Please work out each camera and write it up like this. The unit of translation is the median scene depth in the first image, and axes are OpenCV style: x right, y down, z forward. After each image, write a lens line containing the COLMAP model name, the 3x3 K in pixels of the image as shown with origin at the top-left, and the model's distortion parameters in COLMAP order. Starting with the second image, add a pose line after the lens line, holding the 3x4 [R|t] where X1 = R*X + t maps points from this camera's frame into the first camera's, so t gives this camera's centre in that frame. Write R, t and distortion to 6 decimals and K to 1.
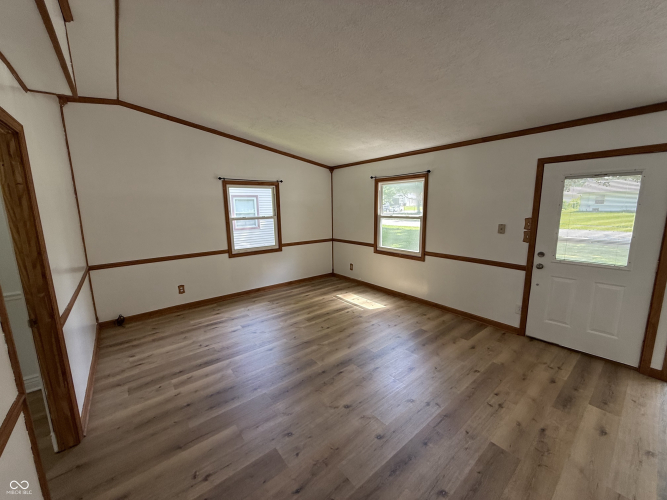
lens RADIAL K [[265.3, 0, 332.0], [0, 265.3, 249.6], [0, 0, 1]] dist [-0.000794, 0.000556]
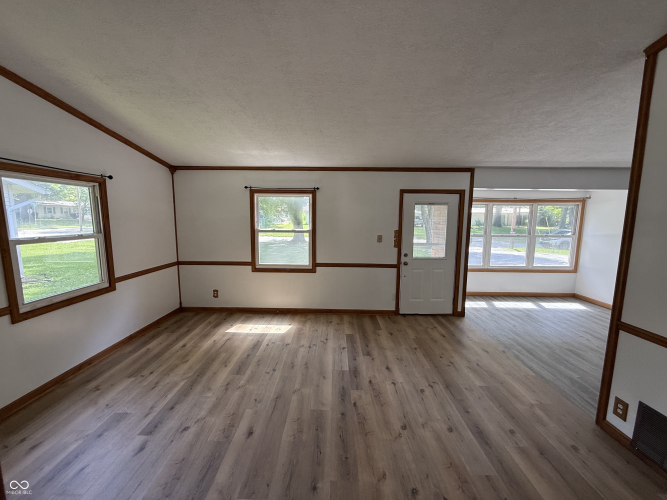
lens RADIAL K [[265.3, 0, 330.9], [0, 265.3, 250.0], [0, 0, 1]] dist [-0.000794, 0.000556]
pose [[0.638278, -0.074970, 0.766147, -0.437134], [0.108703, 0.994052, 0.006711, -0.048075], [-0.762092, 0.078999, 0.642631, 0.285216]]
